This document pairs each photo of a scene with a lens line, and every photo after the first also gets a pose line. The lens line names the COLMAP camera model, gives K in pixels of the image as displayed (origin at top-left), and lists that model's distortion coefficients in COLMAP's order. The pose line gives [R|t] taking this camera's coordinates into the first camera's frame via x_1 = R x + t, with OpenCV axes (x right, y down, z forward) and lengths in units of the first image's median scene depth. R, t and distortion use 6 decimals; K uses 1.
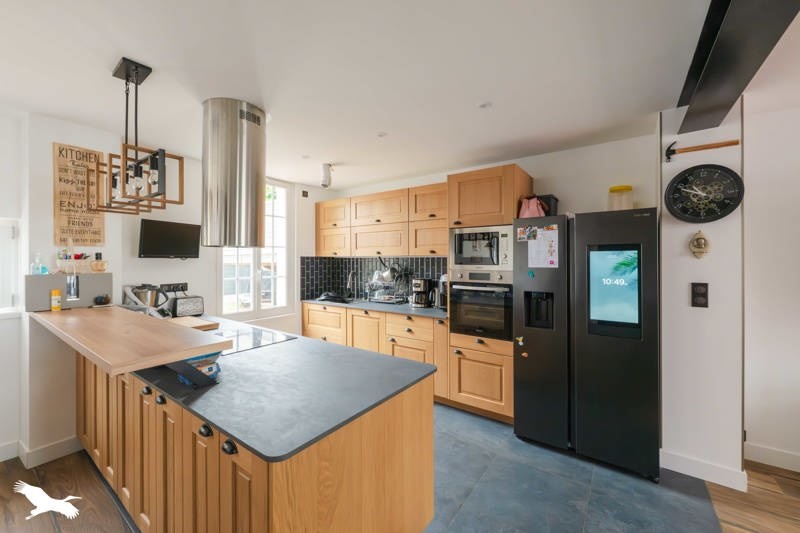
lens RADIAL K [[318.4, 0, 398.2], [0, 318.4, 262.6], [0, 0, 1]] dist [-0.000833, -0.000027]
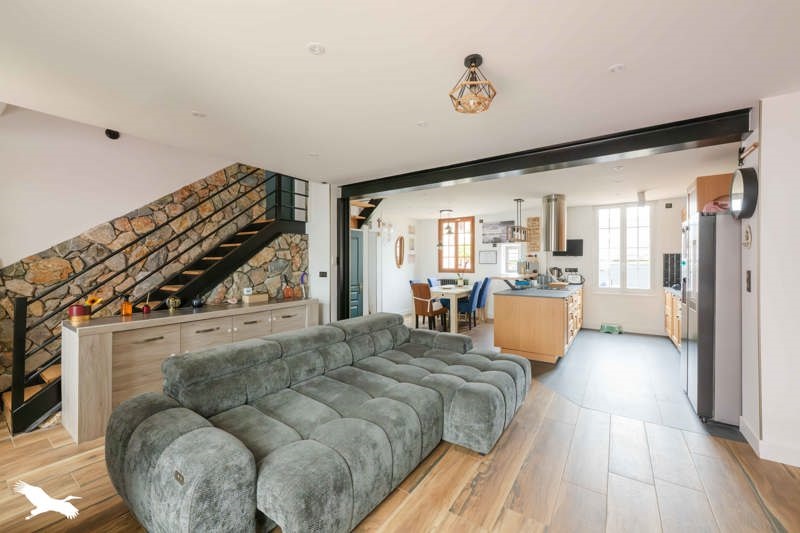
lens RADIAL K [[318.4, 0, 398.5], [0, 318.4, 263.1], [0, 0, 1]] dist [-0.000833, -0.000027]
pose [[0.024547, 0.005288, -0.999685, 1.361892], [-0.008568, 0.999950, 0.005079, 0.030378], [0.999662, 0.008441, 0.024592, -0.188617]]
